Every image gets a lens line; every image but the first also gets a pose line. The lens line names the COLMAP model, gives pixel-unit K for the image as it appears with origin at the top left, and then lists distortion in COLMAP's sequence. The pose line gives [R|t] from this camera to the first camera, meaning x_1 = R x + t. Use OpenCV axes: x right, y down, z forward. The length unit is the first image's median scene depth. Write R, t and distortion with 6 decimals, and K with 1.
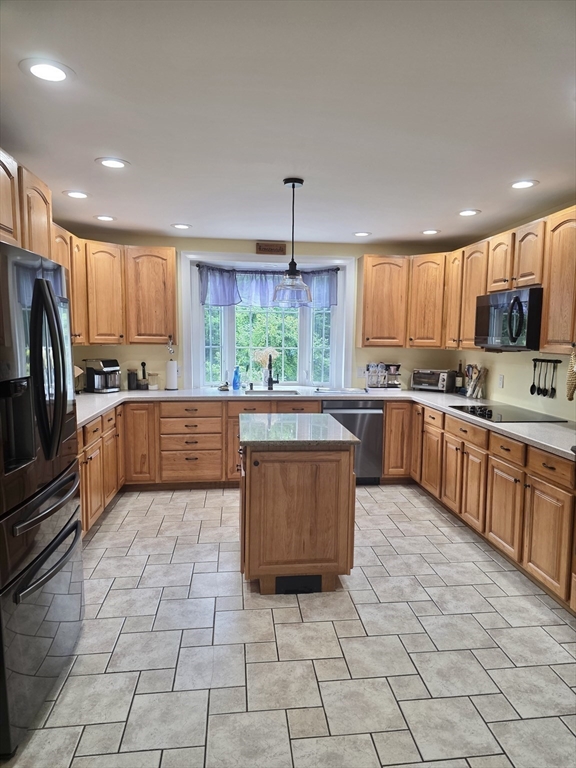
lens RADIAL K [[517.5, 0, 289.4], [0, 517.5, 387.7], [0, 0, 1]] dist [0.022194, -0.004308]
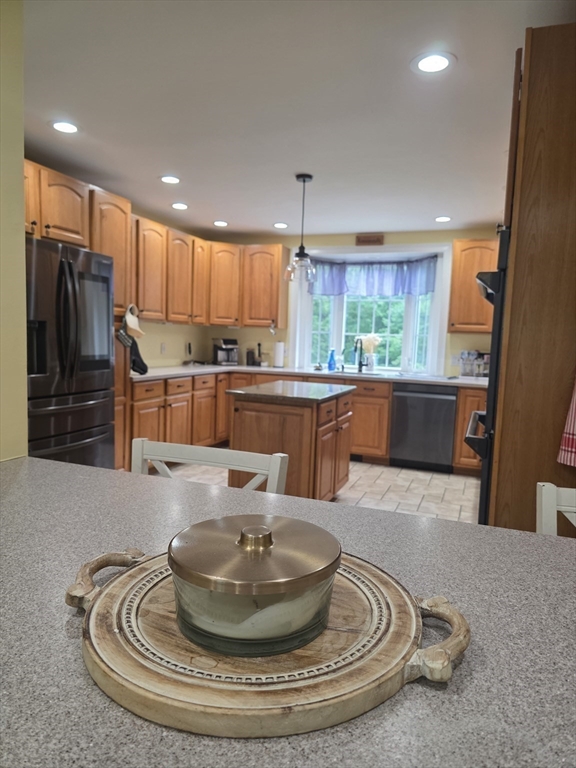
lens RADIAL K [[517.5, 0, 280.7], [0, 517.5, 385.4], [0, 0, 1]] dist [0.022194, -0.004308]
pose [[0.880745, 0.066598, -0.468885, 0.344698], [-0.074141, 0.997245, 0.002377, 0.044466], [0.467751, 0.032670, 0.883256, -0.023427]]
